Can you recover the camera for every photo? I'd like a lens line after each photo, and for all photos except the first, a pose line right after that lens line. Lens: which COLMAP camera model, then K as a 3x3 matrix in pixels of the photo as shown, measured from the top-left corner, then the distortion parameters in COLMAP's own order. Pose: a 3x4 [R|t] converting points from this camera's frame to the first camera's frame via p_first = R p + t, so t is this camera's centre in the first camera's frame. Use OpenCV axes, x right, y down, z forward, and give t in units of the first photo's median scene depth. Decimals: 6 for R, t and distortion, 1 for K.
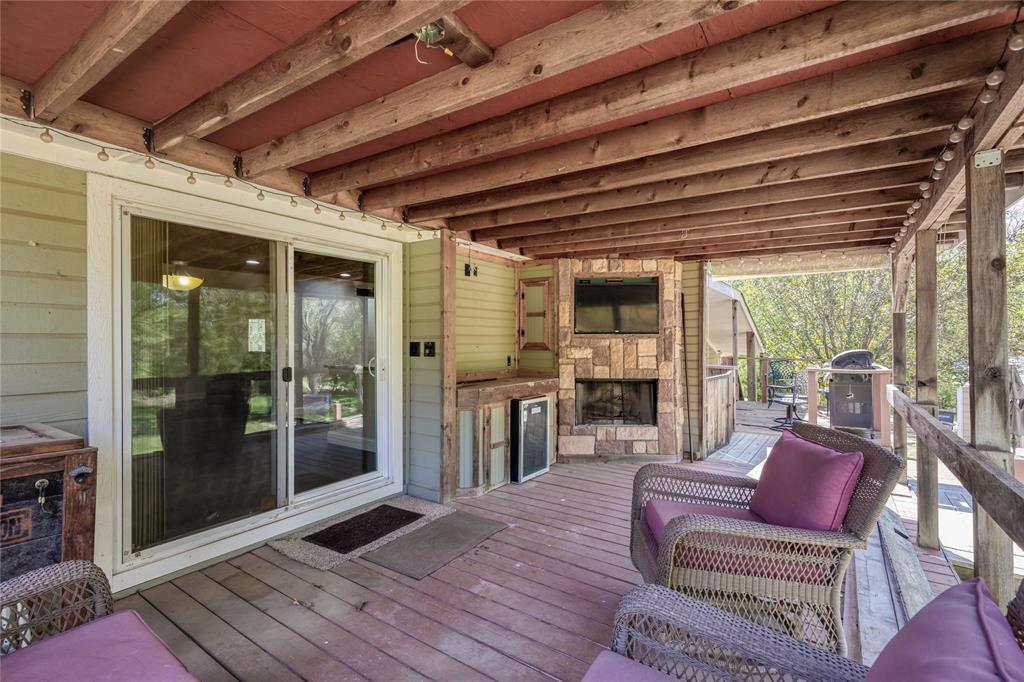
lens RADIAL K [[471.2, 0, 510.6], [0, 471.2, 342.0], [0, 0, 1]] dist [0.001495, 0.000143]
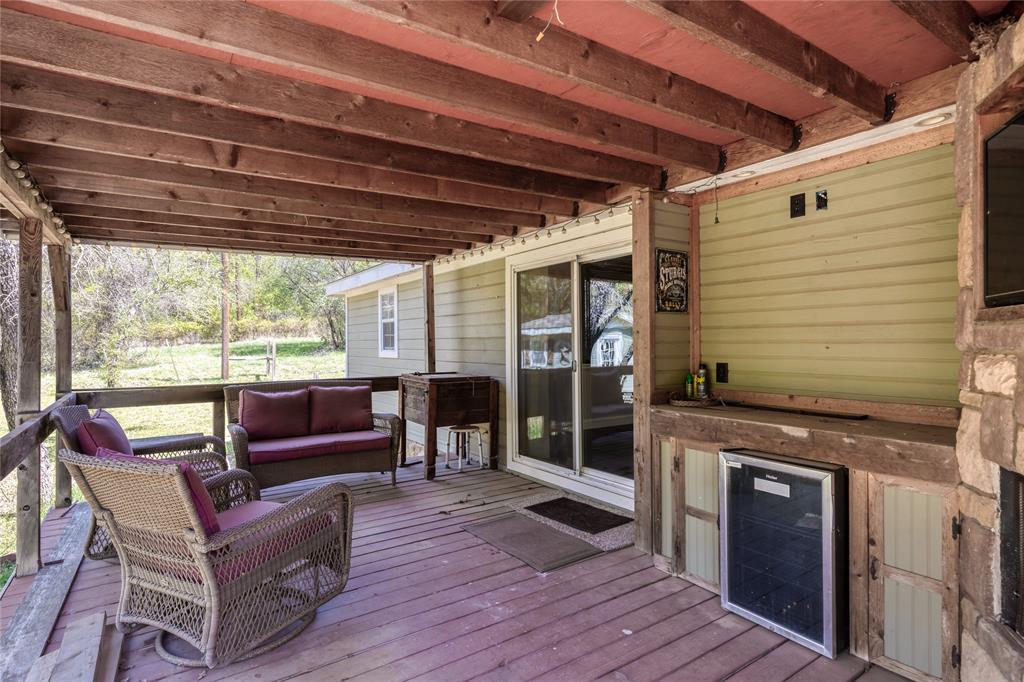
lens RADIAL K [[536.5, 0, 511.4], [0, 536.5, 338.6], [0, 0, 1]] dist [0.003263, 0.000250]
pose [[-0.370582, 0.004388, -0.928789, 0.806109], [0.012691, 0.999919, -0.000340, -0.004170], [0.928713, -0.011914, -0.370608, 1.219588]]
